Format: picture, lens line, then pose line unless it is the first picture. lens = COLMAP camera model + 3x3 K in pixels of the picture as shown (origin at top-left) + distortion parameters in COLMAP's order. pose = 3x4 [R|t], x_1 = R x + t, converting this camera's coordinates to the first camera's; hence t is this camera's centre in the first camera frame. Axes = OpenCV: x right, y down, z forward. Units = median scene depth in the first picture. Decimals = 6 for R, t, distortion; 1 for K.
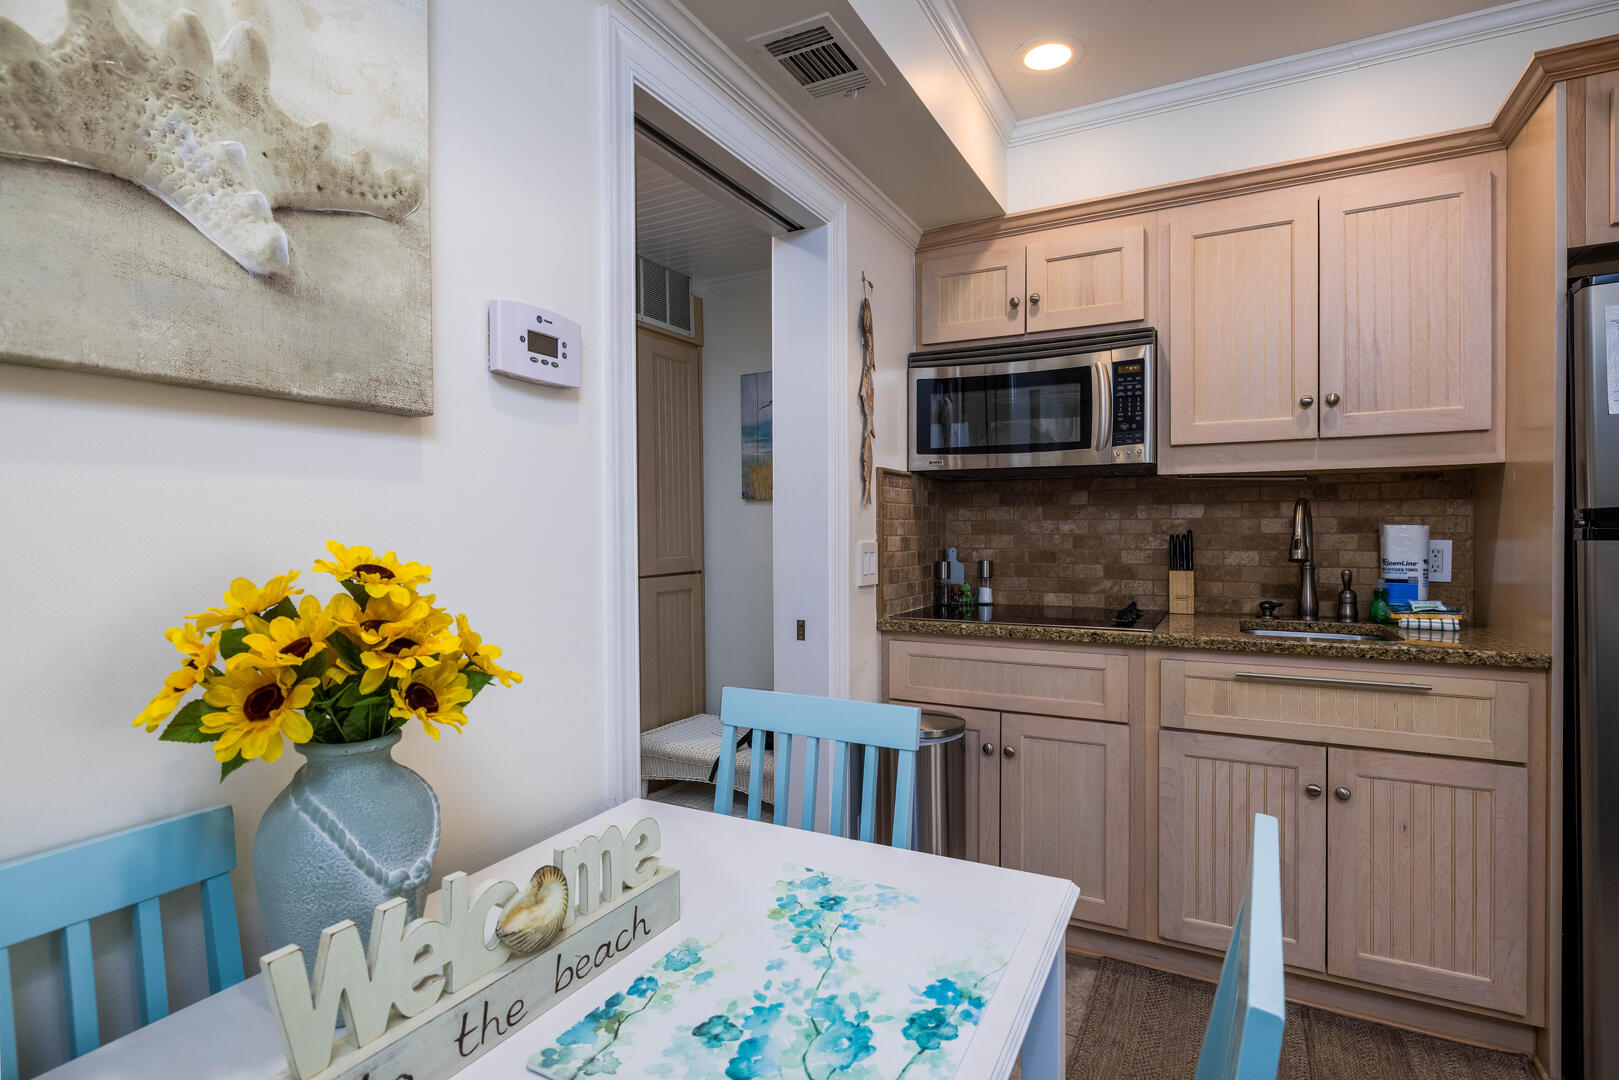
lens RADIAL K [[795.2, 0, 809.5], [0, 795.2, 540.0], [0, 0, 1]] dist [-0.012451, 0.000129]
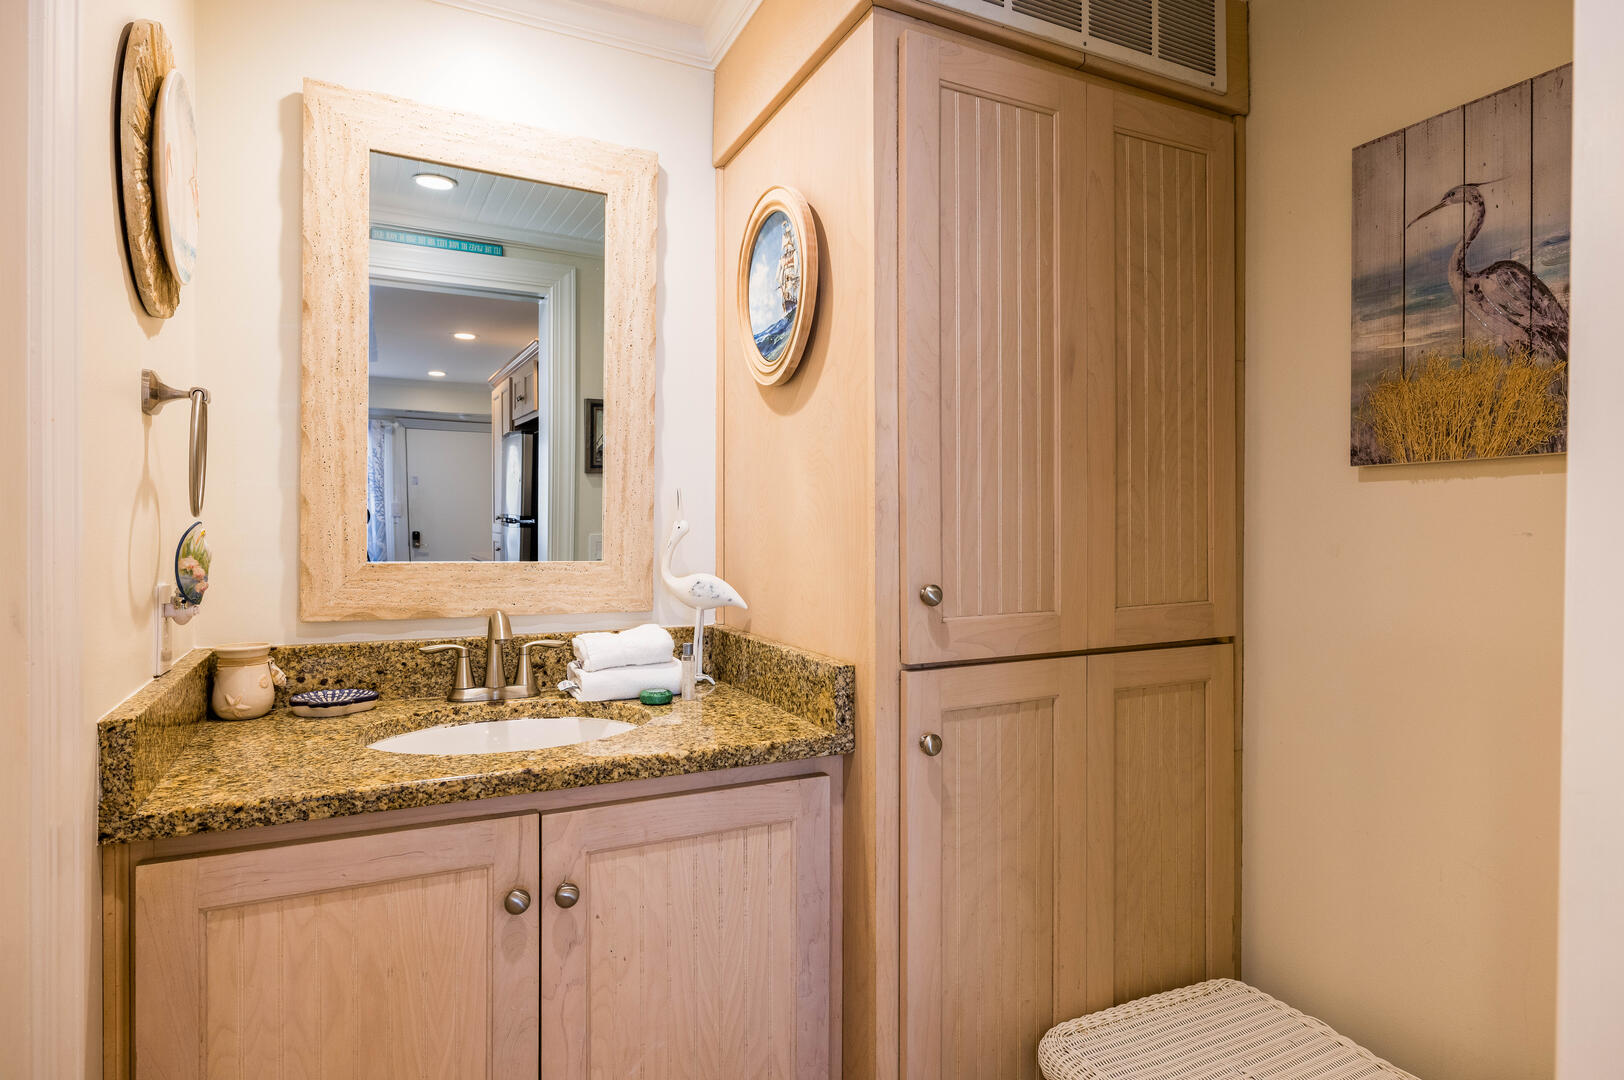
lens RADIAL K [[879.0, 0, 808.9], [0, 879.0, 537.6], [0, 0, 1]] dist [0.001088, 0.000398]
pose [[0.816417, 0.014662, -0.577277, -0.168084], [-0.014156, 0.999885, 0.005375, -0.047285], [0.577290, 0.003783, 0.816531, 1.584726]]
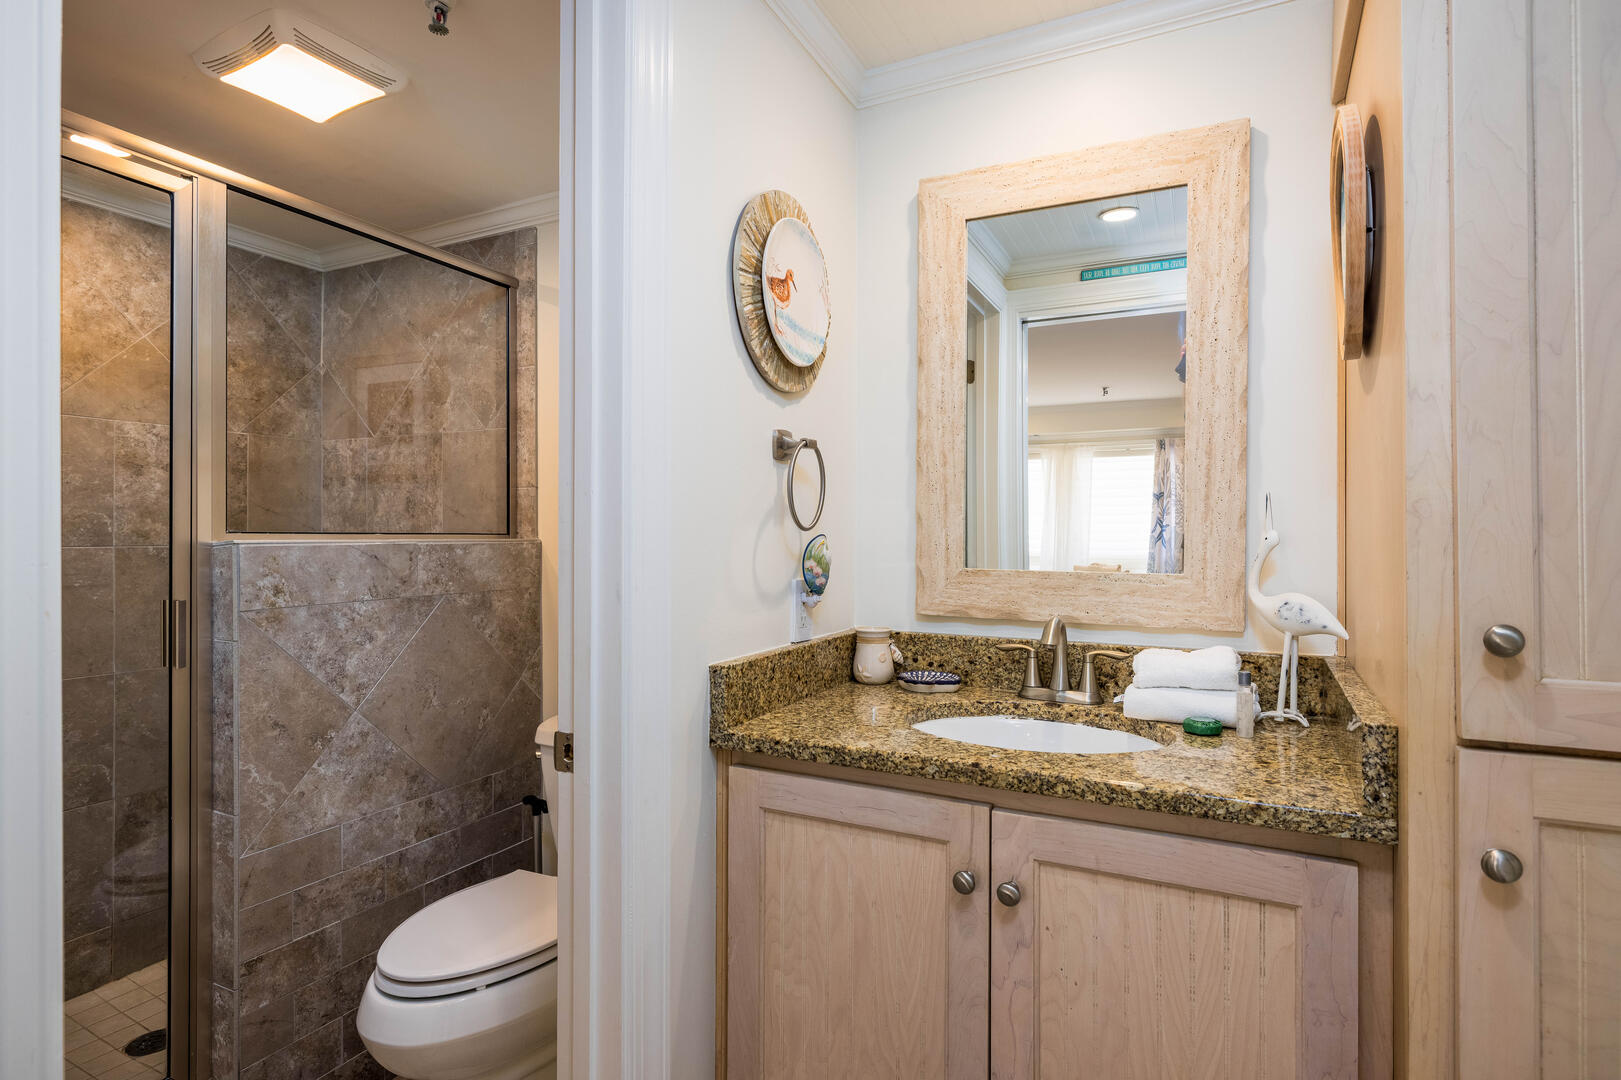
lens RADIAL K [[835.5, 0, 804.1], [0, 835.5, 536.9], [0, 0, 1]] dist [-0.000662, 0.000128]
pose [[0.015336, 0.006750, -0.999860, 0.036569], [-0.013376, 0.999889, 0.006545, -0.055851], [0.999793, 0.013274, 0.015425, 2.033503]]
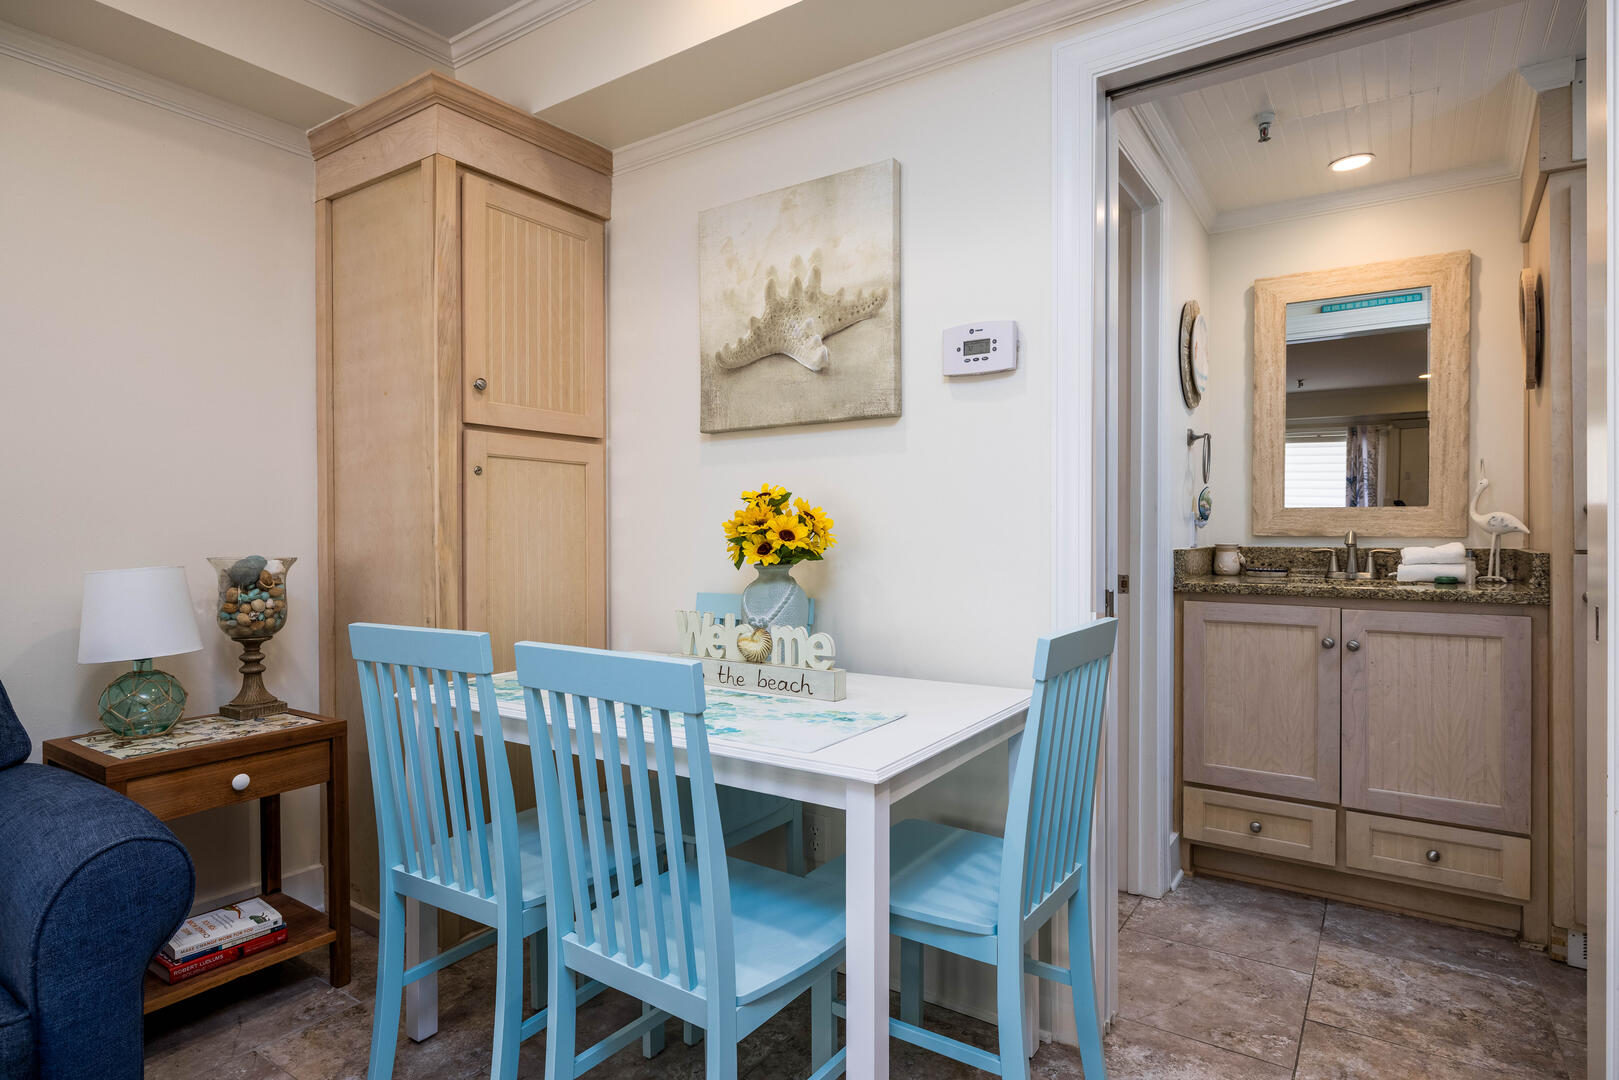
lens RADIAL K [[876.2, 0, 806.4], [0, 876.2, 537.6], [0, 0, 1]] dist [0.001088, 0.000398]
pose [[-0.111566, 0.008926, -0.993717, 1.568552], [-0.009395, 0.999905, 0.010037, 0.105835], [0.993713, 0.010456, -0.111471, 1.065612]]
